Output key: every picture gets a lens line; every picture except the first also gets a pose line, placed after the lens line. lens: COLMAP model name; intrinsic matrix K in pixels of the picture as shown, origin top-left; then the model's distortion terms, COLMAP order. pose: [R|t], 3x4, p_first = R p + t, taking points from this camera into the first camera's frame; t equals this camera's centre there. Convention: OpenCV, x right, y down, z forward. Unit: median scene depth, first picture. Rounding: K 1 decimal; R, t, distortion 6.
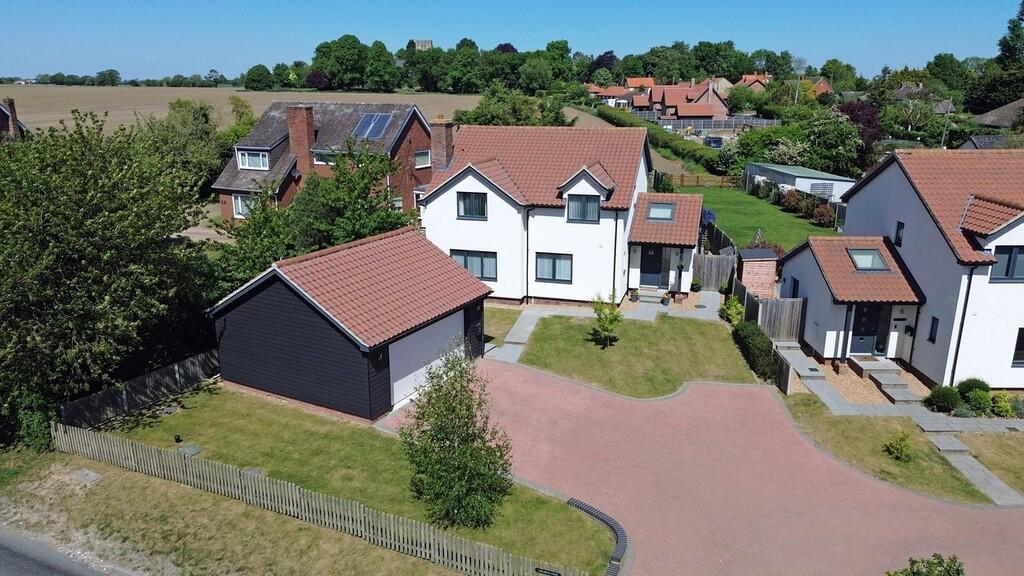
lens RADIAL K [[717.9, 0, 513.7], [0, 717.9, 289.2], [0, 0, 1]] dist [0.037021, 0.000674]
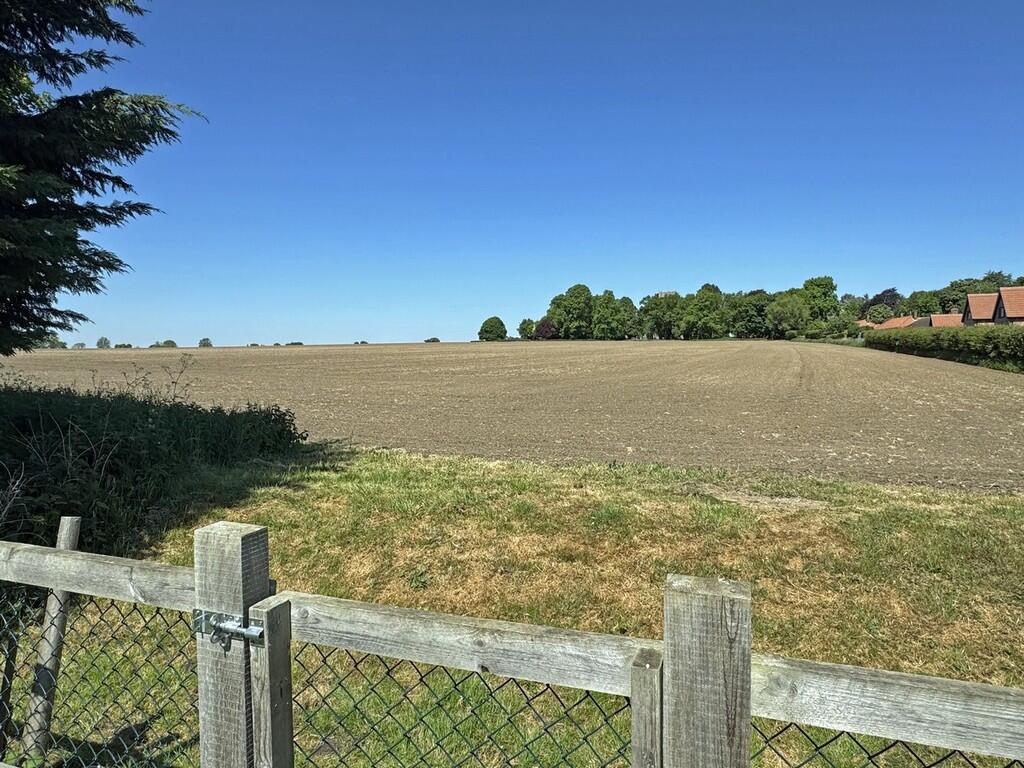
lens RADIAL K [[629.2, 0, 512.9], [0, 629.2, 389.6], [0, 0, 1]] dist [-0.005967, -0.000341]
pose [[0.913527, 0.013637, -0.406550, 0.035260], [-0.101117, 0.975680, -0.194486, -0.040009], [0.394011, 0.218777, 0.892688, 0.238341]]
